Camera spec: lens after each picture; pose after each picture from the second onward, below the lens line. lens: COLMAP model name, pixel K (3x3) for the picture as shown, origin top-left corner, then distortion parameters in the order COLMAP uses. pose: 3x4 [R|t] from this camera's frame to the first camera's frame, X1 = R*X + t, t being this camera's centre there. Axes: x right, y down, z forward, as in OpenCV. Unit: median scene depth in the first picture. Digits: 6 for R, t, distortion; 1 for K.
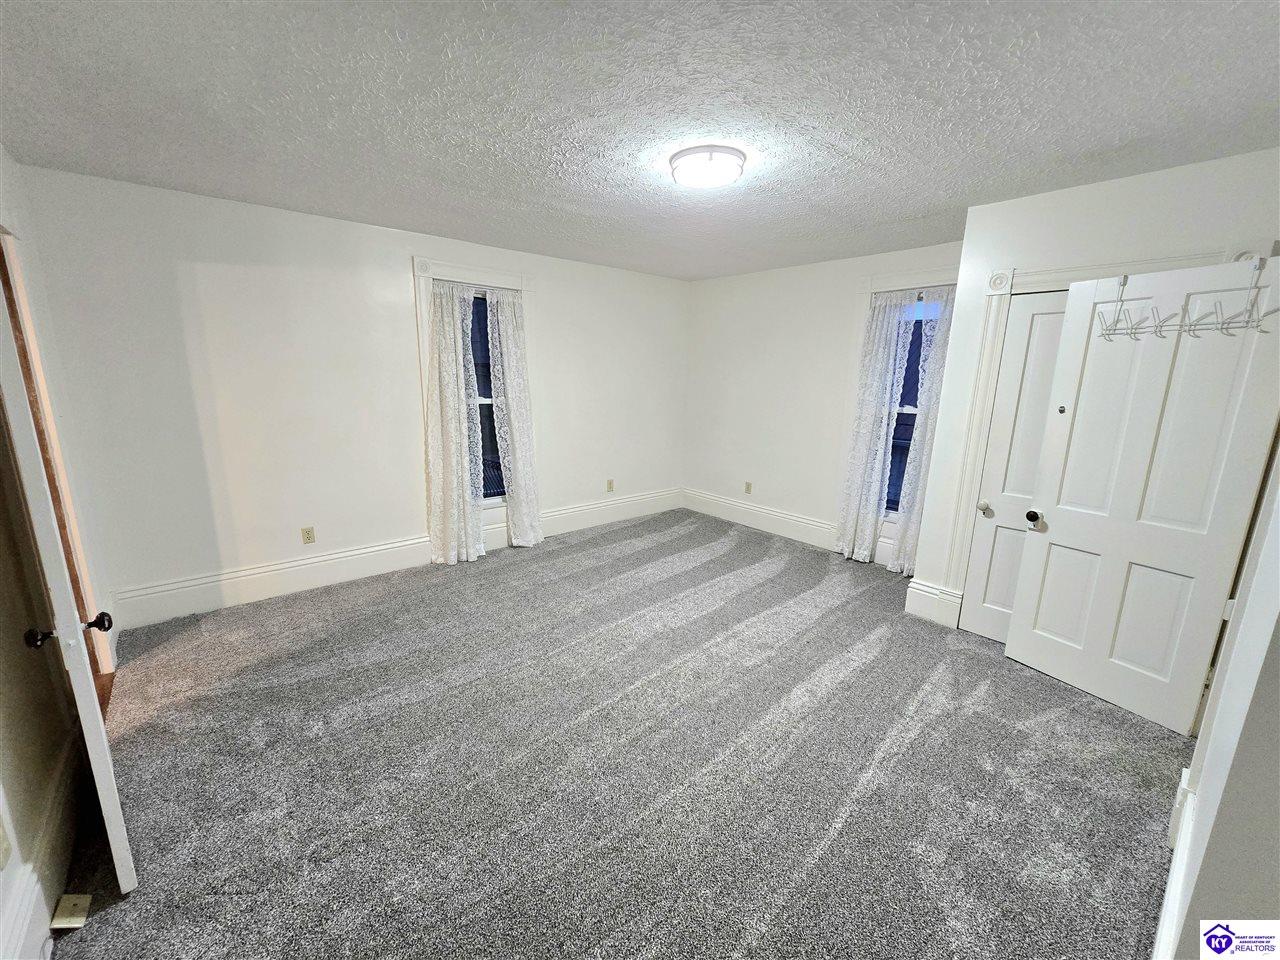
lens RADIAL K [[522.0, 0, 642.8], [0, 522.0, 483.8], [0, 0, 1]] dist [-0.002131, -0.000057]
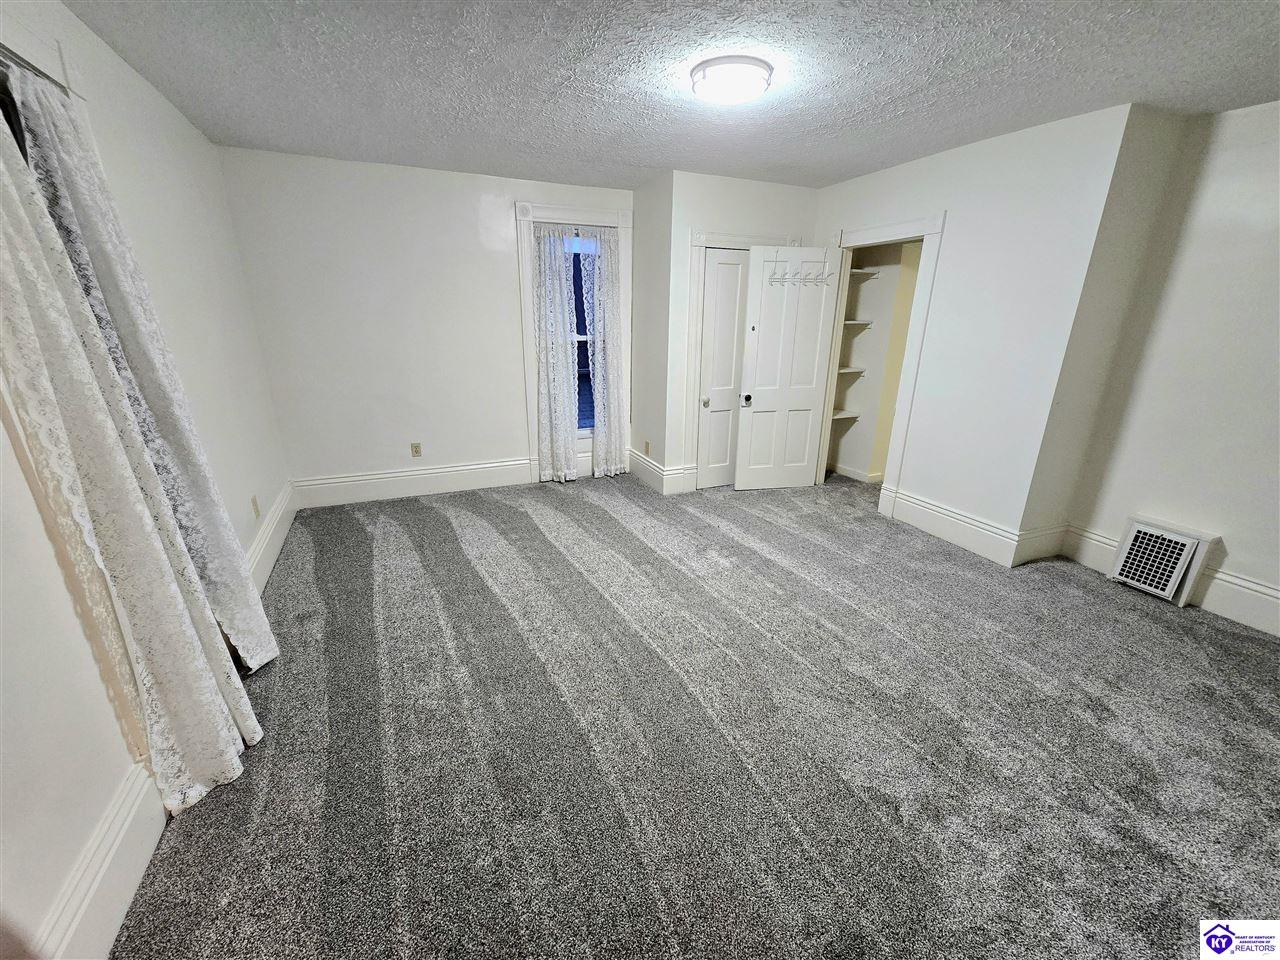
lens RADIAL K [[522.0, 0, 639.2], [0, 522.0, 483.7], [0, 0, 1]] dist [-0.002131, -0.000057]
pose [[0.297424, -0.315886, 0.900975, -0.735916], [0.194061, 0.943983, 0.266902, -0.152219], [-0.934815, 0.095461, 0.342064, 0.666884]]
